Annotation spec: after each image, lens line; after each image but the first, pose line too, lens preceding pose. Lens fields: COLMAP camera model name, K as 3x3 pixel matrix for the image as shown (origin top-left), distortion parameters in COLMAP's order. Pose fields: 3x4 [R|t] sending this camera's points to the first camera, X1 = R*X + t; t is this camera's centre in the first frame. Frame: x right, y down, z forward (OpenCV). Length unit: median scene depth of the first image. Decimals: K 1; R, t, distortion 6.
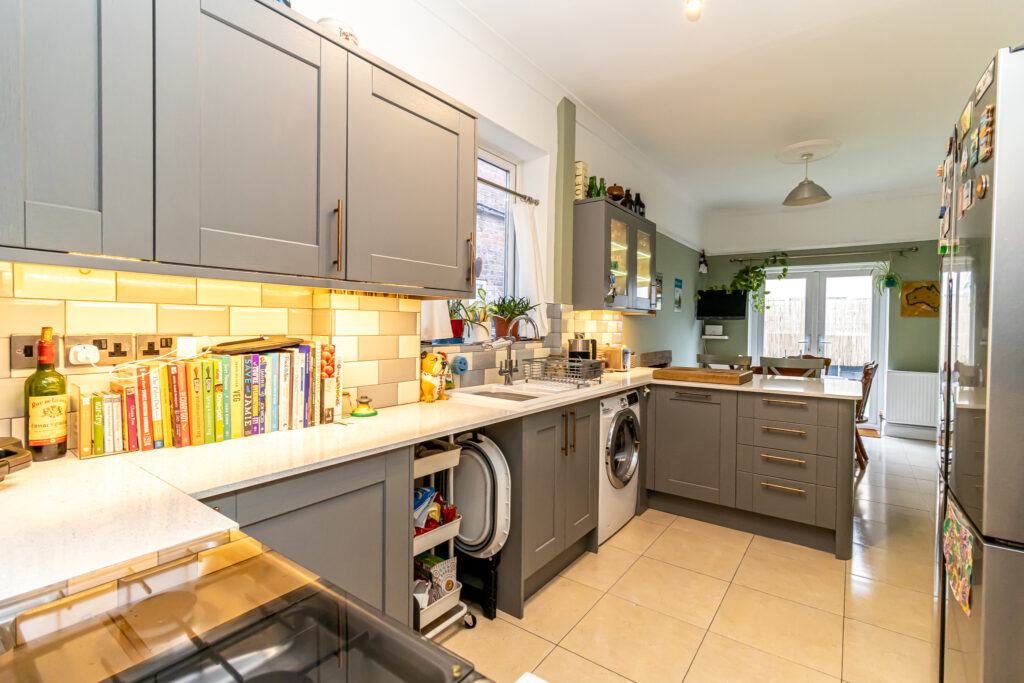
lens RADIAL K [[465.0, 0, 511.6], [0, 465.0, 337.0], [0, 0, 1]] dist [-0.001020, -0.000136]
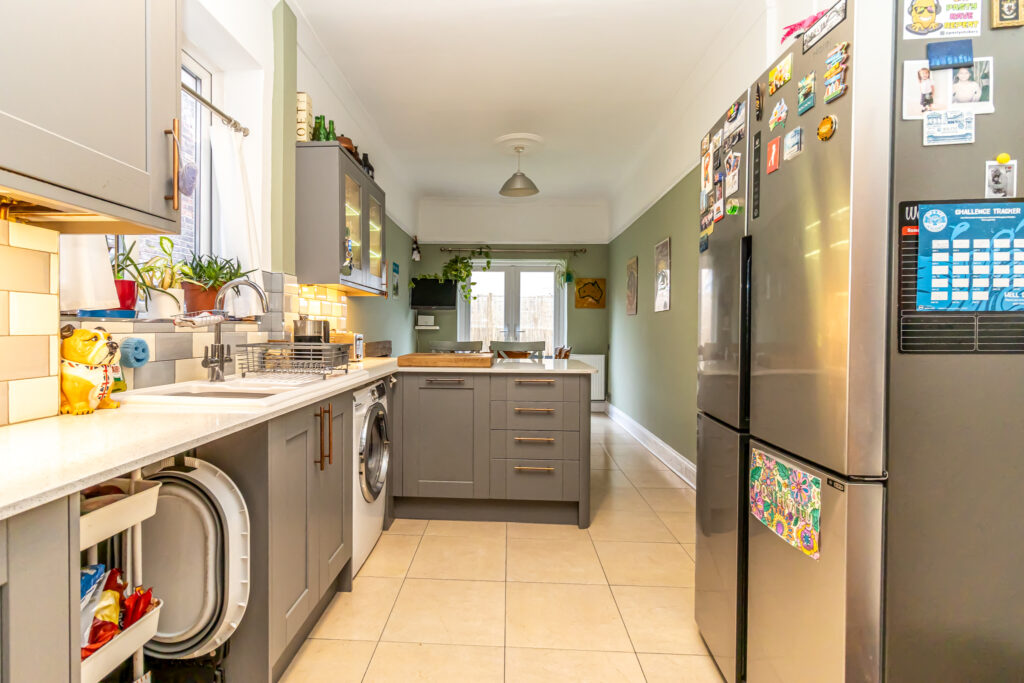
lens RADIAL K [[494.5, 0, 476.2], [0, 494.5, 336.7], [0, 0, 1]] dist [0.001485, -0.000058]
pose [[0.843454, -0.015234, 0.536985, -0.071824], [0.015490, 0.999872, 0.004036, 0.038888], [-0.536978, 0.004913, 0.843582, 0.179251]]
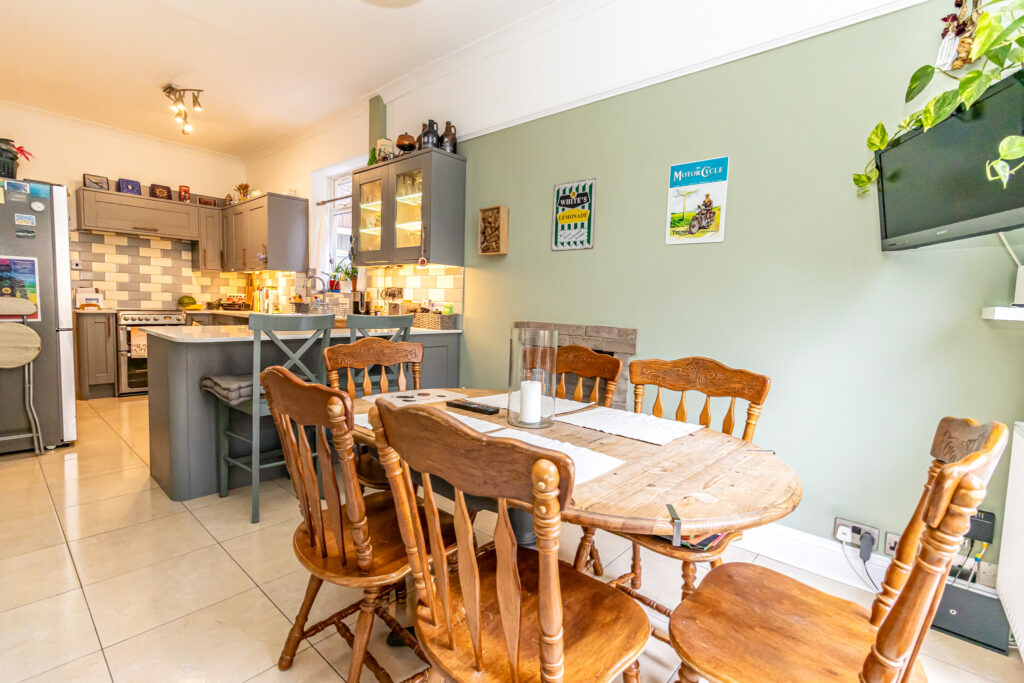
lens RADIAL K [[475.2, 0, 512.8], [0, 475.2, 334.3], [0, 0, 1]] dist [0.000729, 0.000215]
pose [[-0.096071, 0.059524, -0.993593, 1.647392], [-0.049861, 0.996669, 0.064529, 0.017256], [0.994125, 0.055741, -0.092783, 1.816007]]
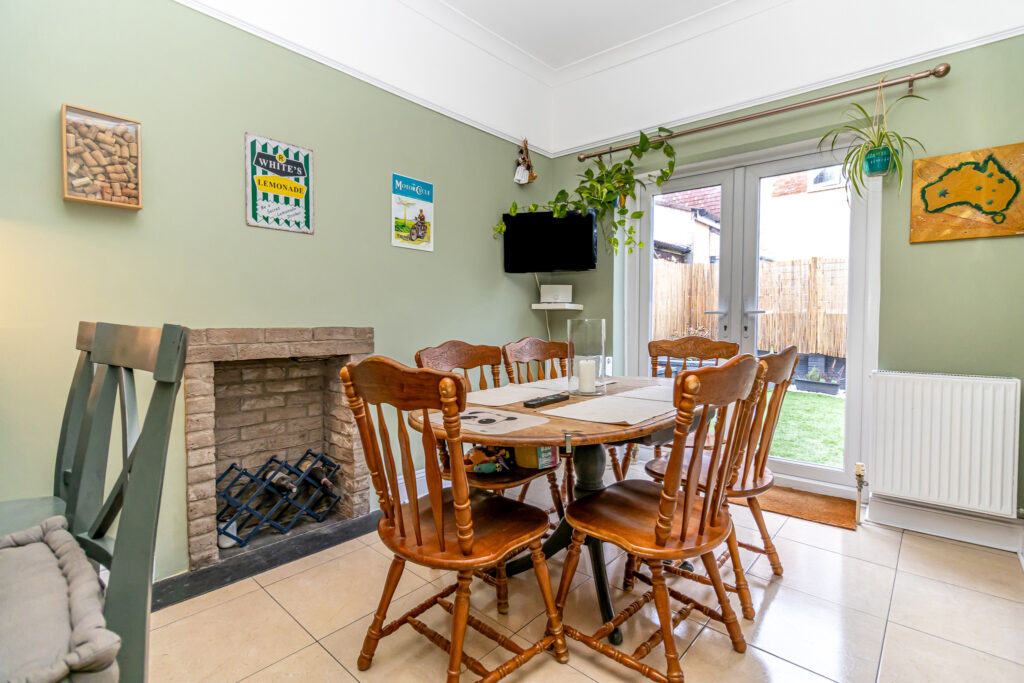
lens RADIAL K [[475.2, 0, 512.8], [0, 475.2, 334.3], [0, 0, 1]] dist [0.000729, 0.000215]
pose [[0.995509, -0.007668, -0.094359, 1.034132], [0.008332, 0.999943, 0.006648, 0.066428], [0.094303, -0.007404, 0.995516, 1.066536]]
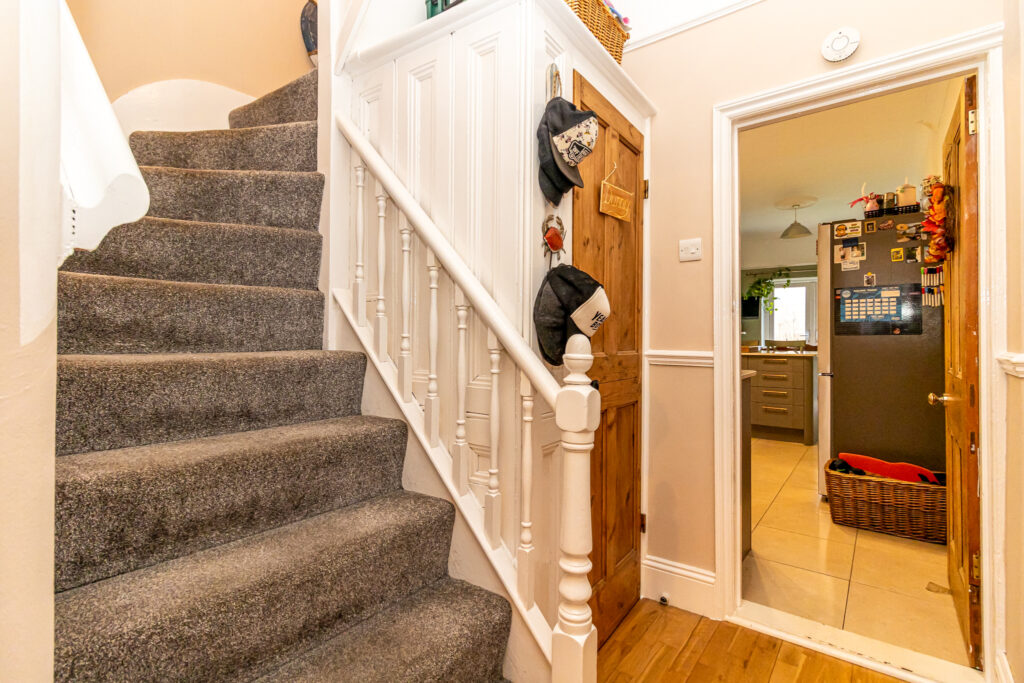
lens RADIAL K [[475.2, 0, 512.8], [0, 475.2, 334.3], [0, 0, 1]] dist [0.000729, 0.000215]
pose [[0.999512, -0.010840, -0.029286, -0.334496], [0.010057, 0.999592, -0.026740, 0.075883], [0.029564, 0.026432, 0.999213, -0.792526]]
